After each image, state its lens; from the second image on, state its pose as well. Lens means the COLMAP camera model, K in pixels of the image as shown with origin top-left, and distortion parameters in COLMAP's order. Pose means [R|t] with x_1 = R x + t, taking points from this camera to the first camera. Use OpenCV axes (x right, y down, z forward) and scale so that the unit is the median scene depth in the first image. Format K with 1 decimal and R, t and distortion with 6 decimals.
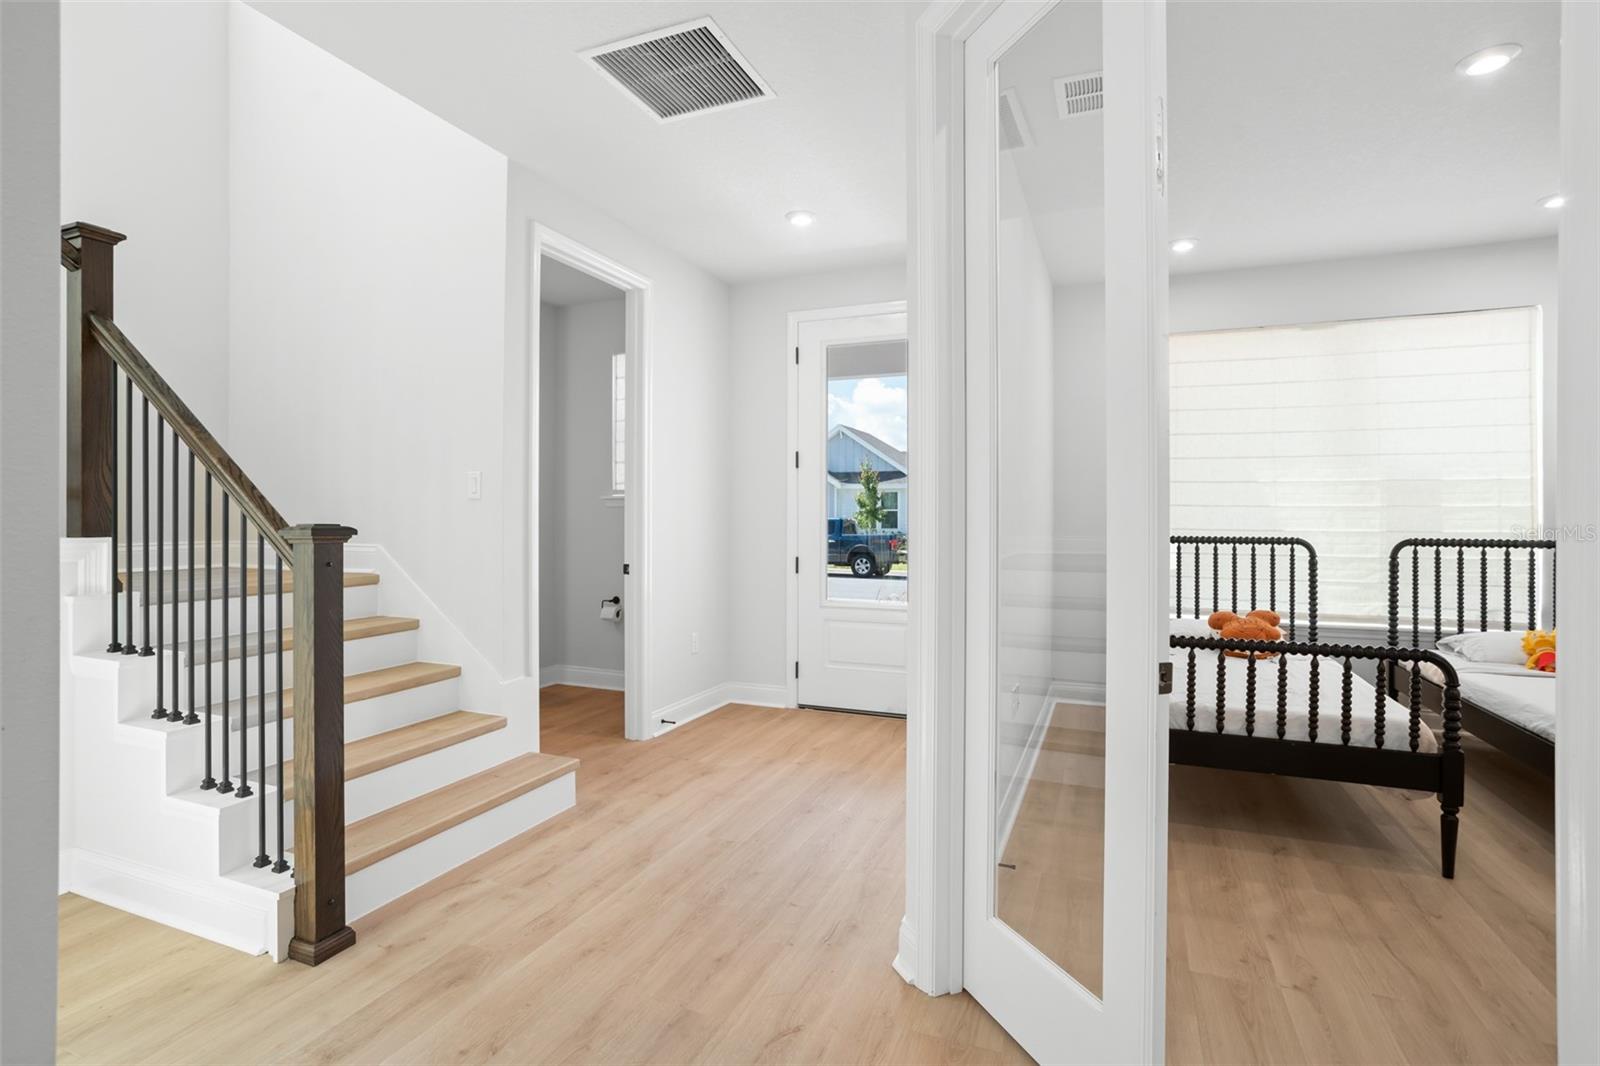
lens RADIAL K [[781.7, 0, 793.8], [0, 781.7, 516.0], [0, 0, 1]] dist [-0.033887, 0.016181]
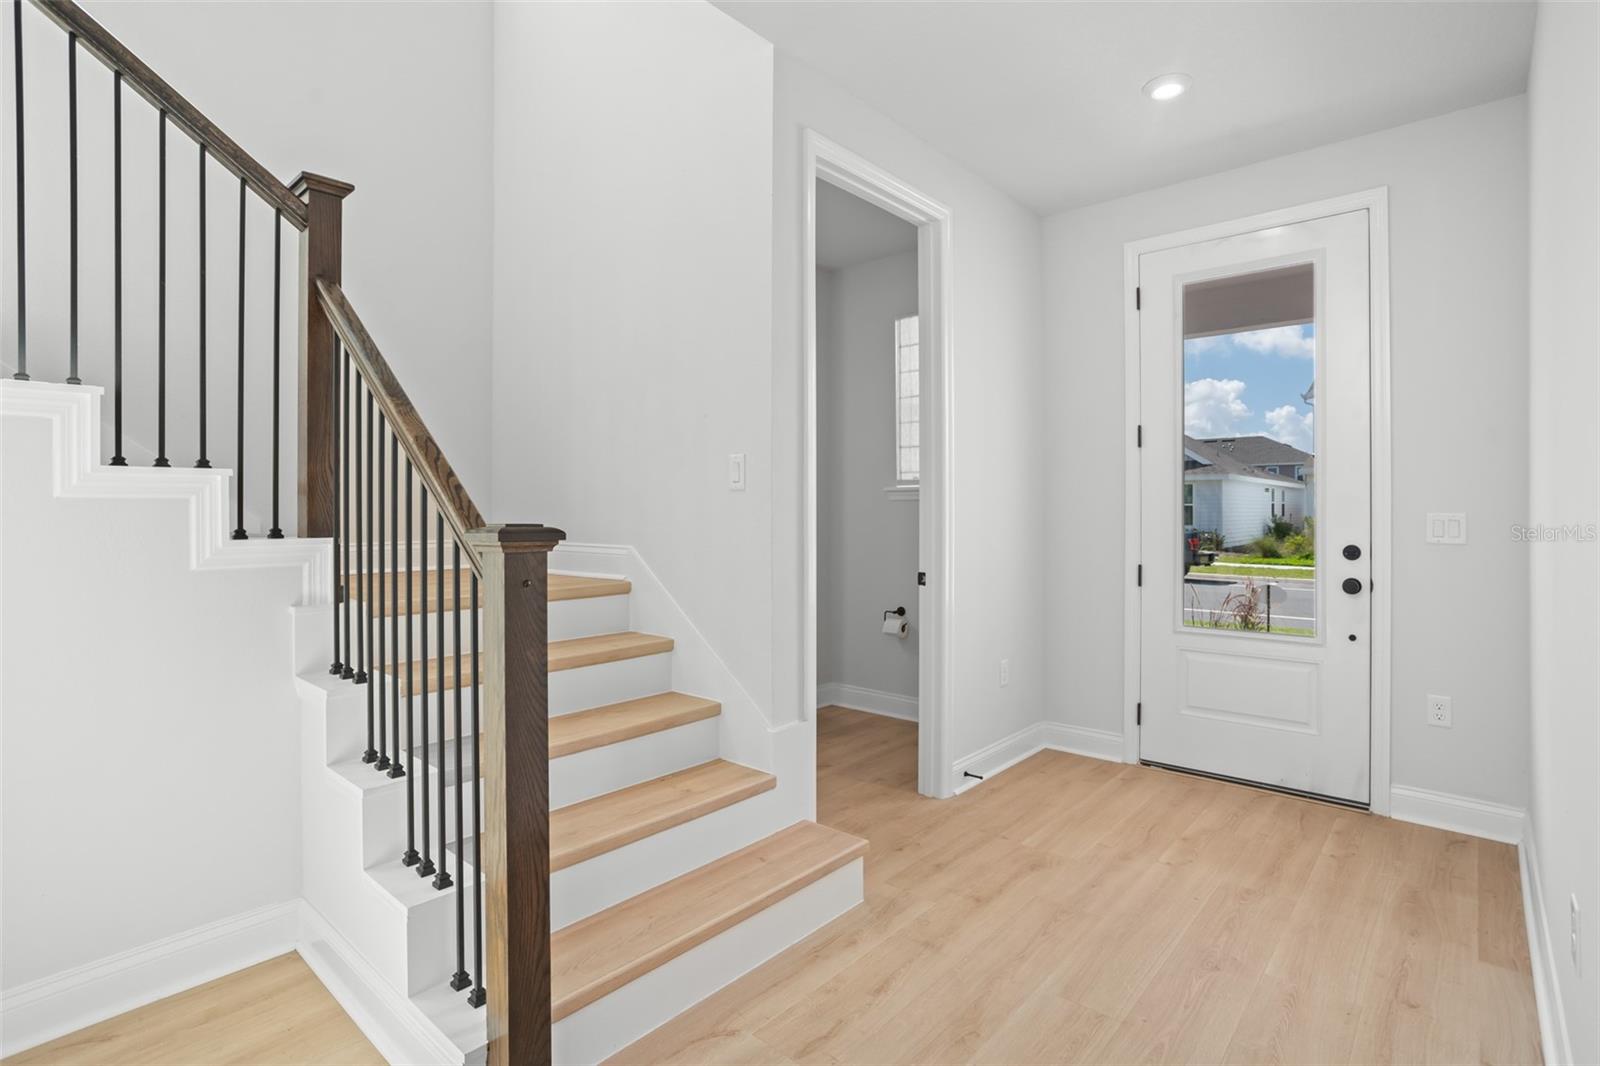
lens RADIAL K [[781.7, 0, 793.9], [0, 781.7, 514.6], [0, 0, 1]] dist [-0.033887, 0.016181]
pose [[0.944271, -0.001561, -0.329165, -0.092187], [0.002940, 0.999989, 0.003692, 0.000271], [0.329155, -0.004454, 0.944265, 0.260525]]
